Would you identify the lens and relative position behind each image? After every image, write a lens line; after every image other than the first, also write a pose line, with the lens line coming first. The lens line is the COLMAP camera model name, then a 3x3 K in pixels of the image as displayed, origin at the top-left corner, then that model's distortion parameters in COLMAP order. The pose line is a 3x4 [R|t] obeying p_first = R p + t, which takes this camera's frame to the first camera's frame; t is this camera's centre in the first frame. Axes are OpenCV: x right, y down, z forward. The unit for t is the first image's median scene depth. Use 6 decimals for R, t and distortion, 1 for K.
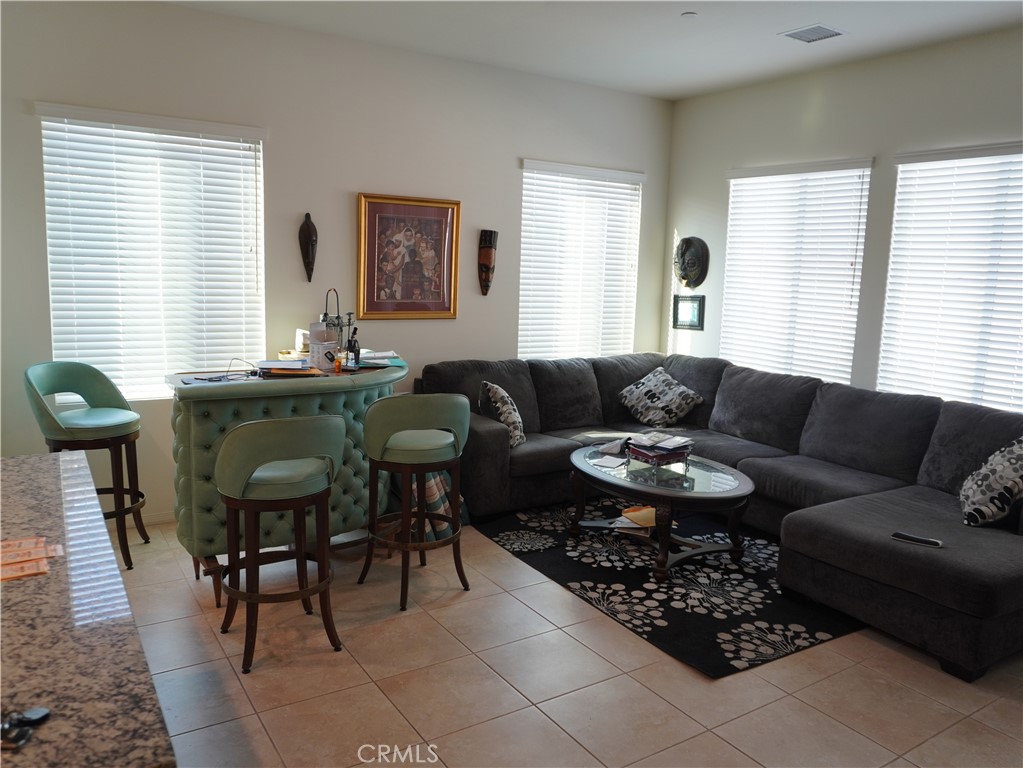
lens RADIAL K [[765.0, 0, 504.8], [0, 765.0, 387.6], [0, 0, 1]] dist [-0.055063, 0.040030]
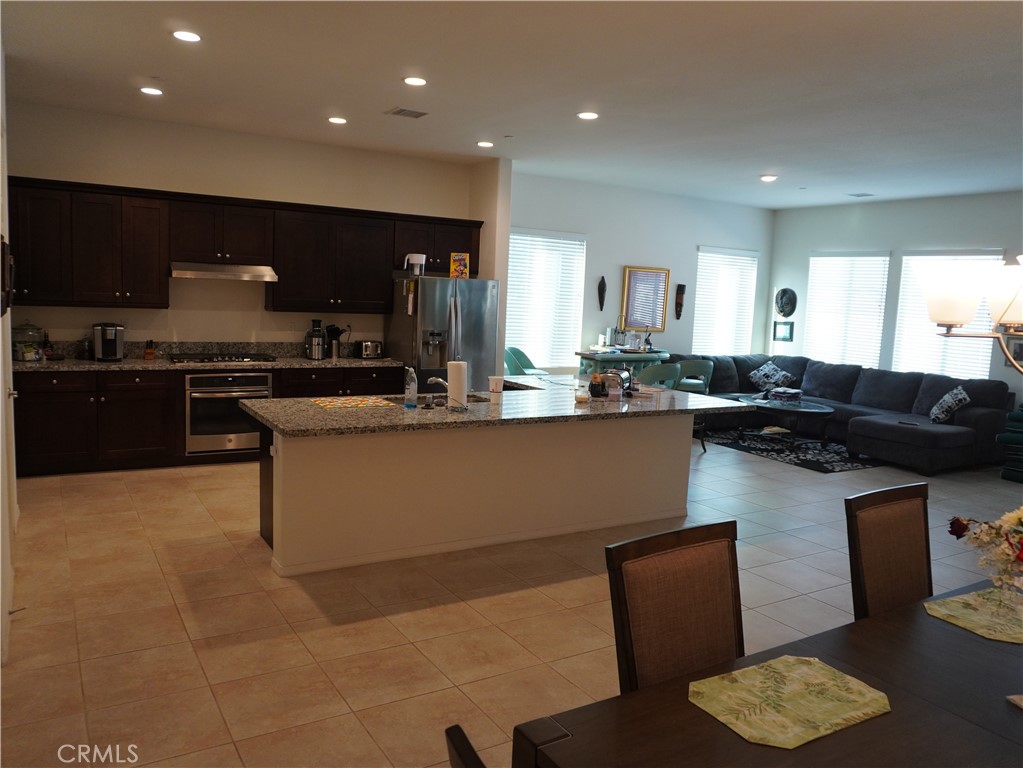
lens RADIAL K [[765.0, 0, 504.8], [0, 765.0, 387.6], [0, 0, 1]] dist [-0.055063, 0.040030]
pose [[0.999663, 0.016846, -0.019752, -0.404951], [-0.017523, 0.999246, -0.034642, 0.114061], [0.019153, 0.034977, 0.999205, -0.836845]]
